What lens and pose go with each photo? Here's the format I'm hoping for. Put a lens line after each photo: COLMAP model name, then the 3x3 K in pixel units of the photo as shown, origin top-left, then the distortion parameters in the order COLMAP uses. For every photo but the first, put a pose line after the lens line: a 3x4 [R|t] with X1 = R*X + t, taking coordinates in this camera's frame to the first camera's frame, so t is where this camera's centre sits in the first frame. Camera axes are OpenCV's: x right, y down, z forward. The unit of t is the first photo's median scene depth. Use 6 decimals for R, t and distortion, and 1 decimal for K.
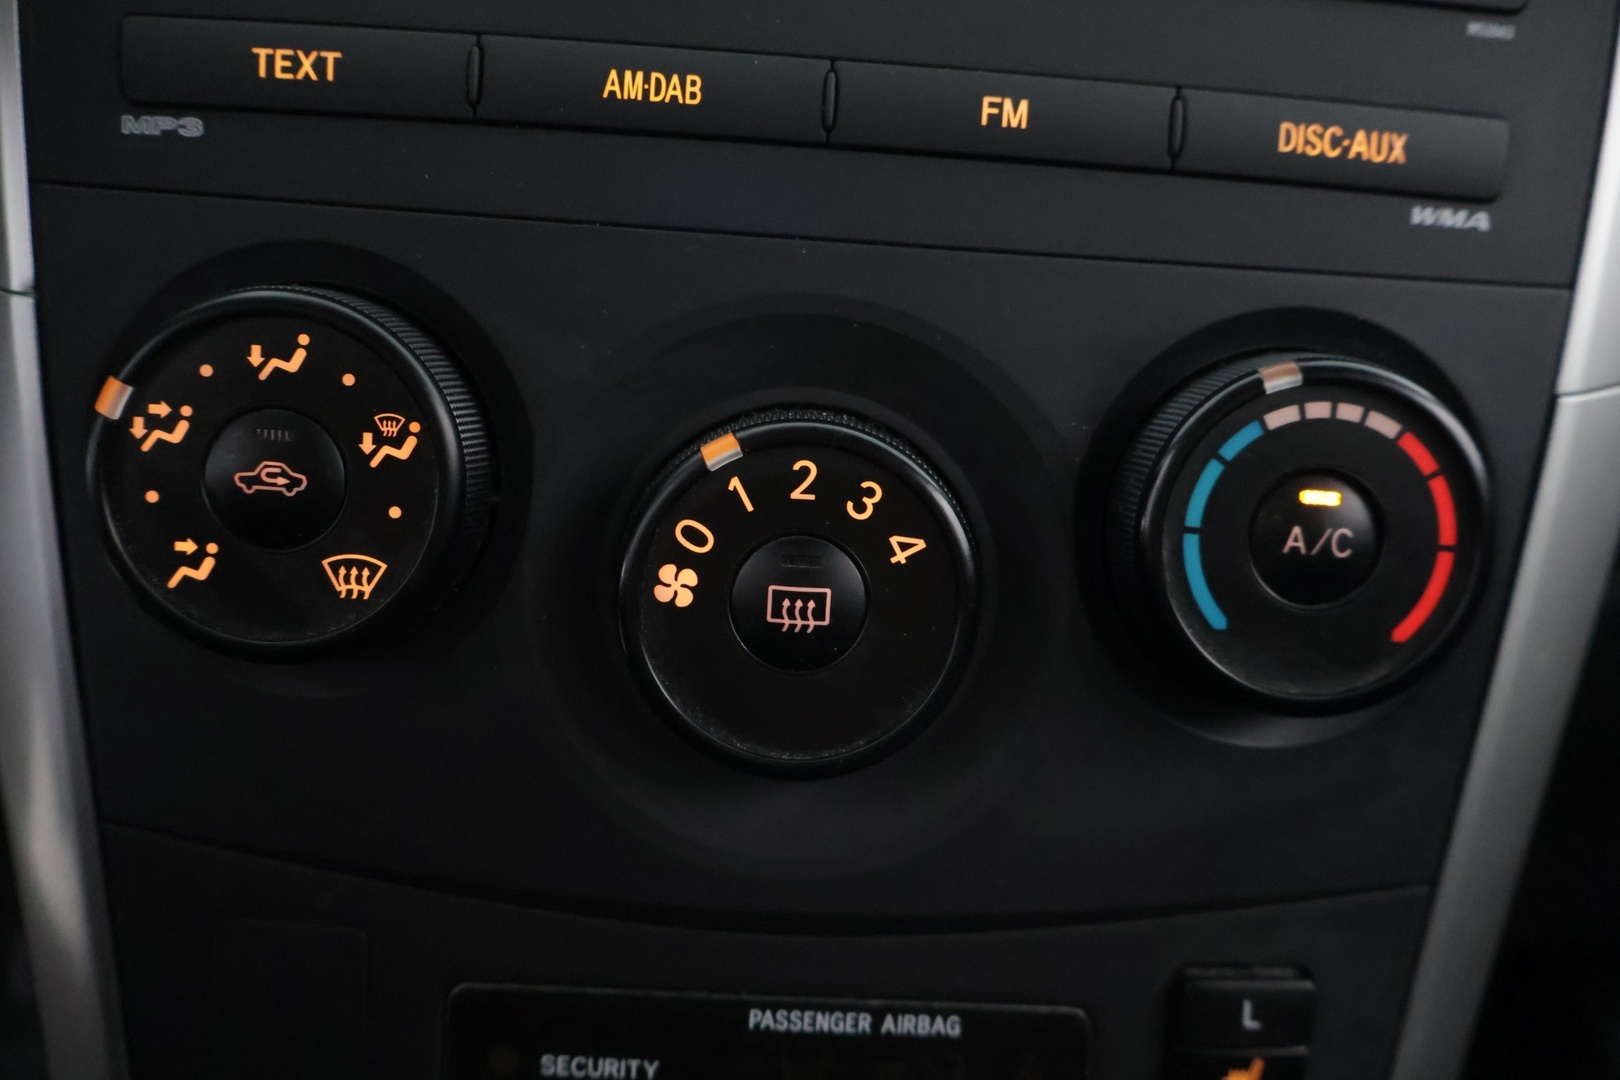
lens RADIAL K [[1357.9, 0, 813.3], [0, 1357.9, 531.7], [0, 0, 1]] dist [0.006838, -0.025552]
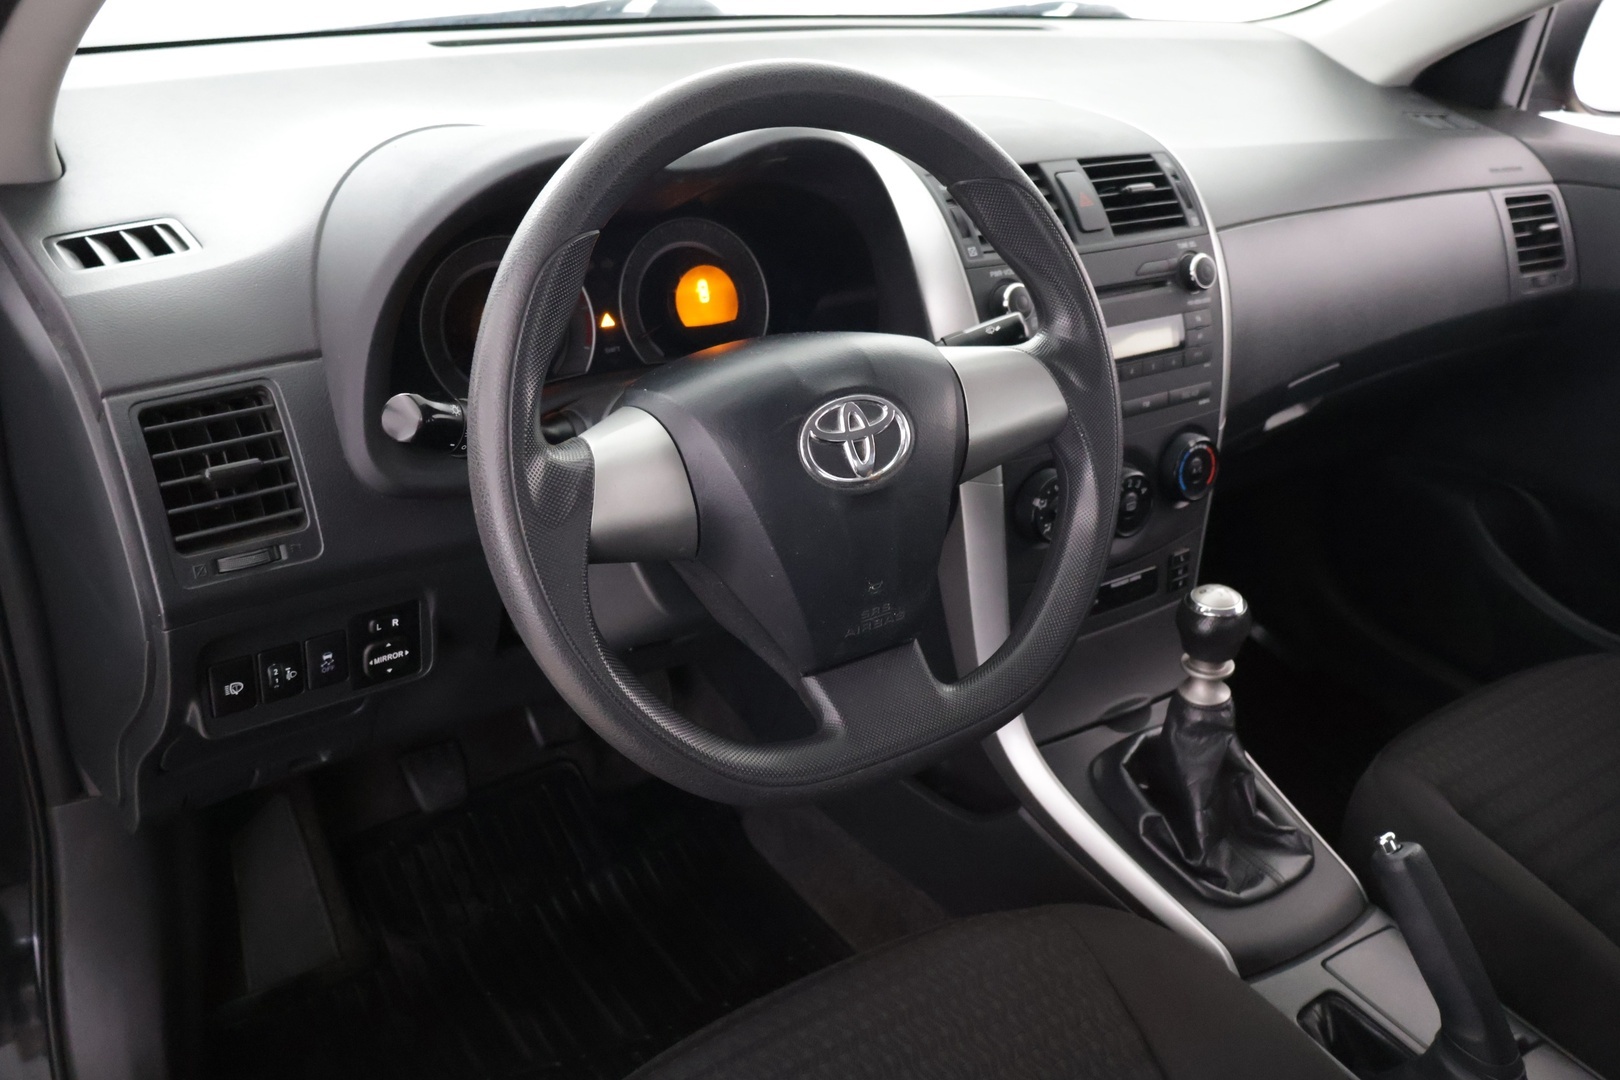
lens RADIAL K [[1357.9, 0, 810.4], [0, 1357.9, 538.9], [0, 0, 1]] dist [0.006838, -0.025552]
pose [[0.845178, -0.265787, 0.463715, -3.567928], [0.153382, 0.951711, 0.265933, -1.427357], [-0.512004, -0.153635, 0.845132, -2.872370]]
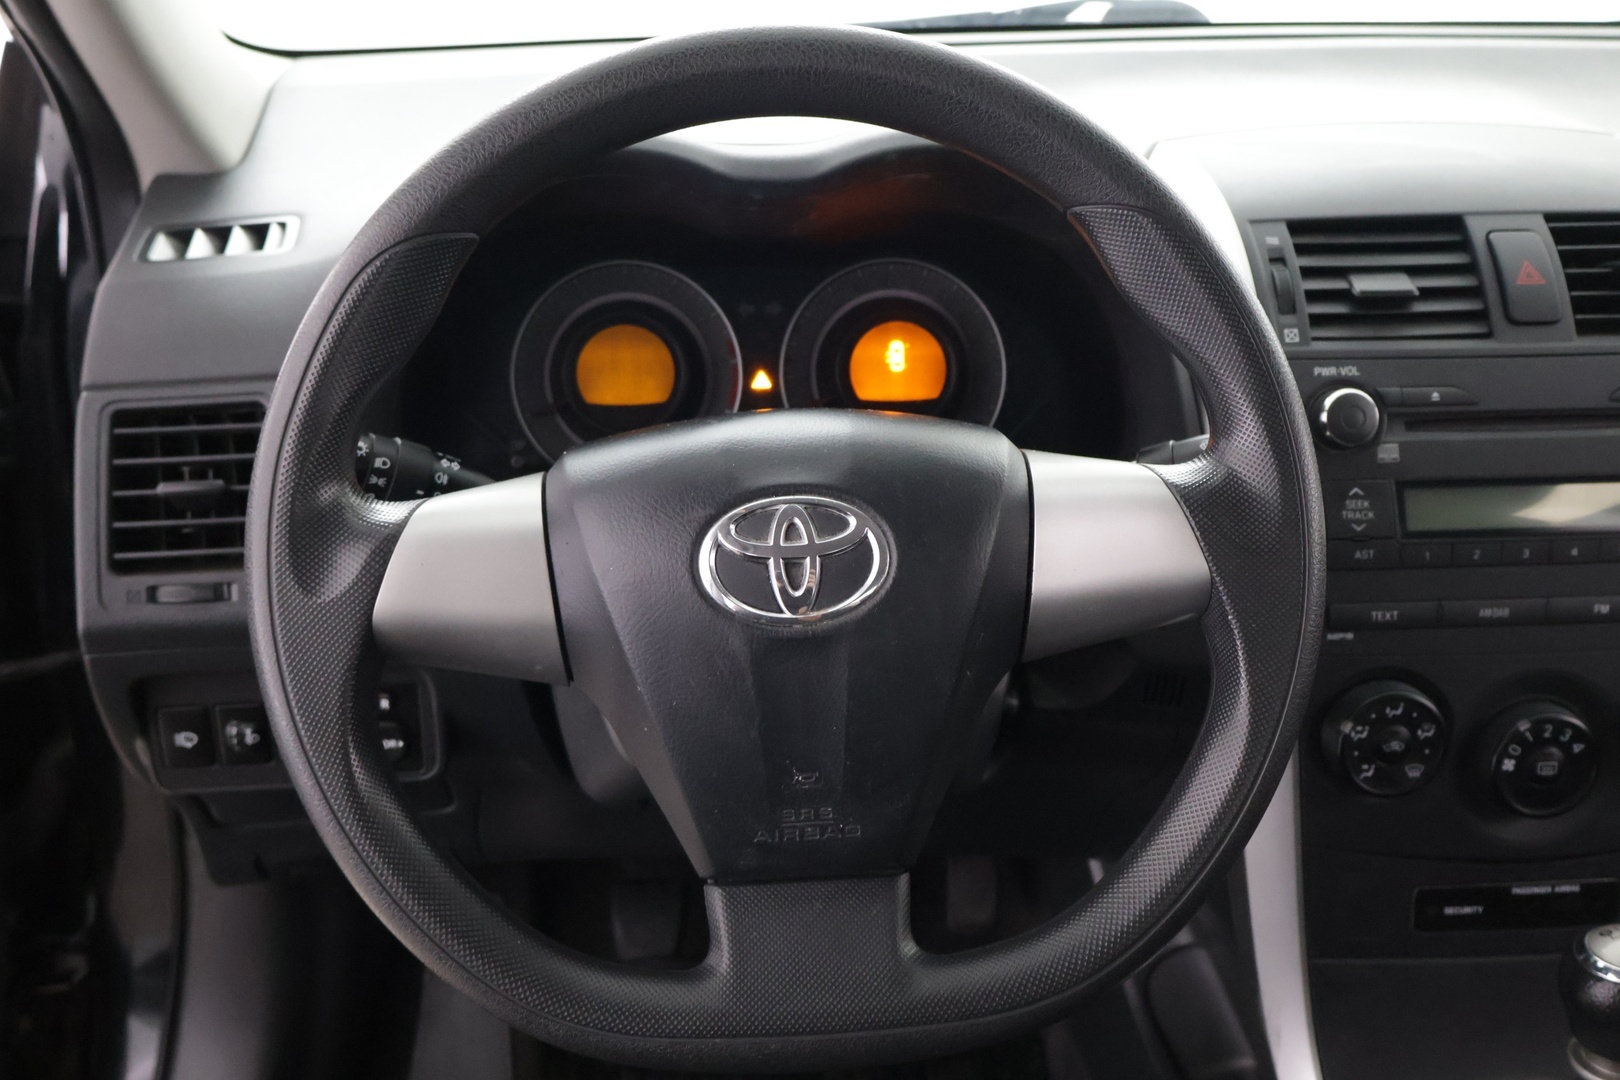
lens RADIAL K [[1630.0, 0, 793.8], [0, 1630.0, 546.8], [0, 0, 1]] dist [-0.003764, 0.000000]
pose [[0.996602, -0.082366, 0.000496, -1.770437], [0.081696, 0.989217, 0.121553, -1.093818], [-0.010502, -0.121100, 0.992585, -2.804515]]
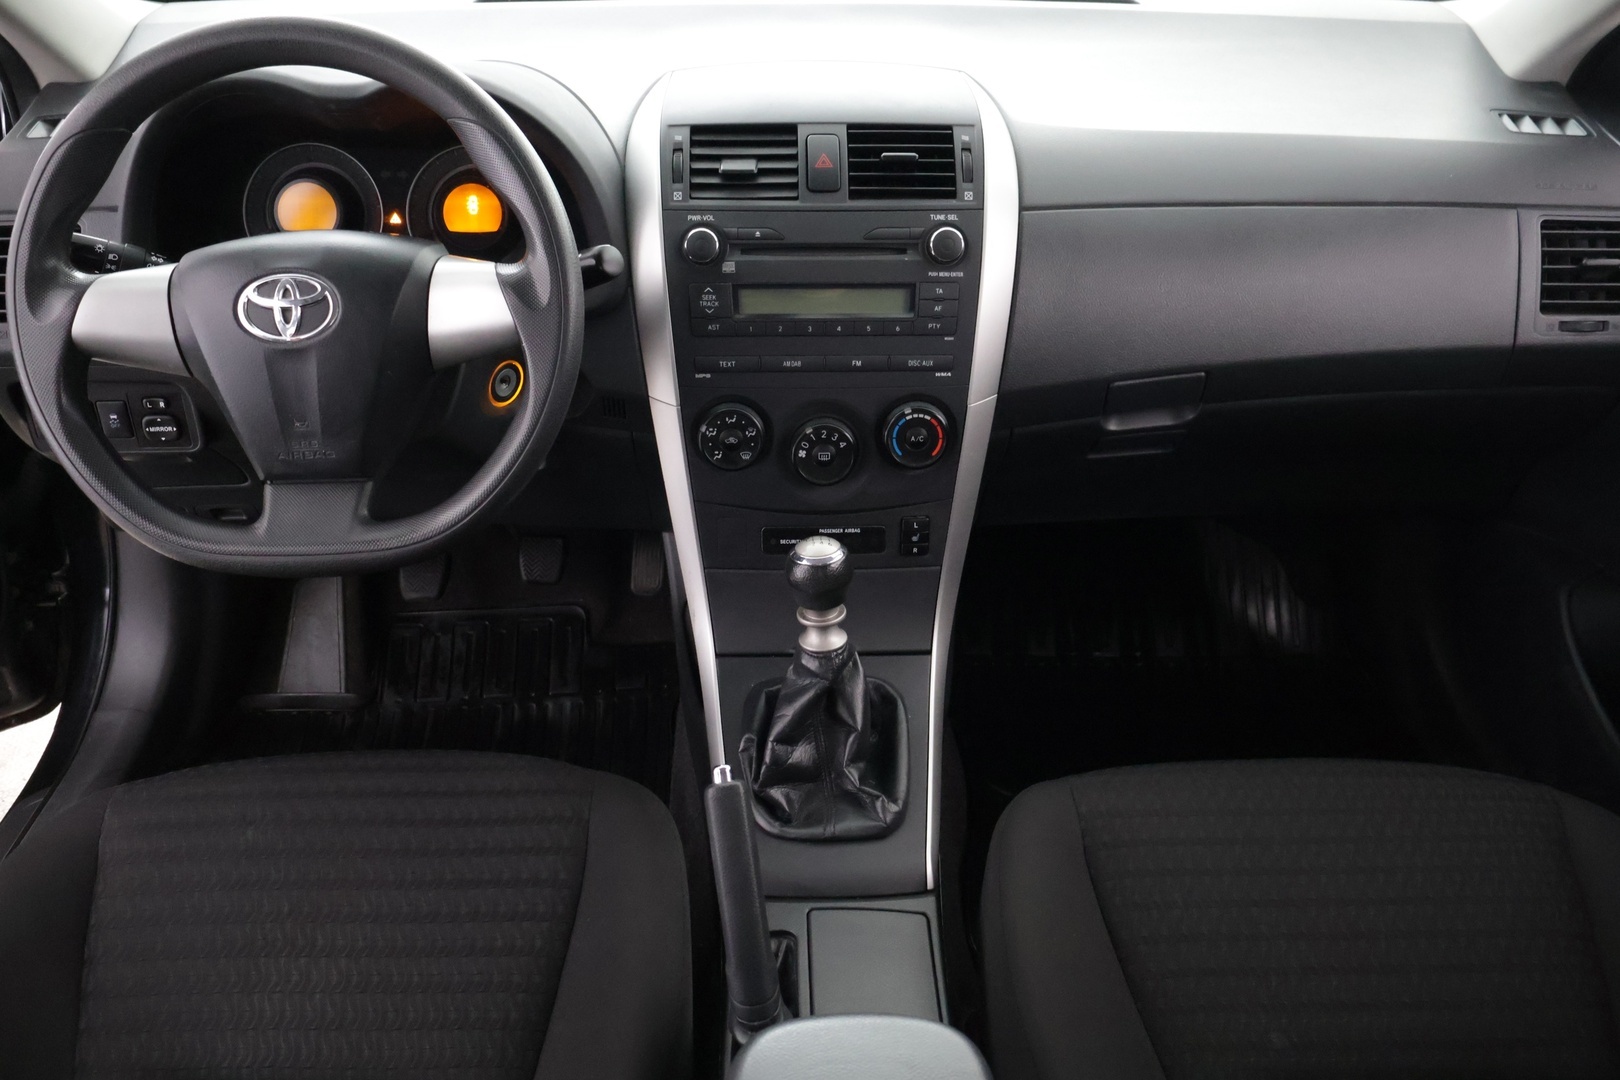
lens RADIAL K [[1357.9, 0, 808.8], [0, 1357.9, 538.4], [0, 0, 1]] dist [0.006838, -0.025552]
pose [[0.997840, -0.055758, -0.034728, 0.101628], [0.062283, 0.971101, 0.230398, -0.910607], [0.020878, -0.232063, 0.972477, -4.535597]]
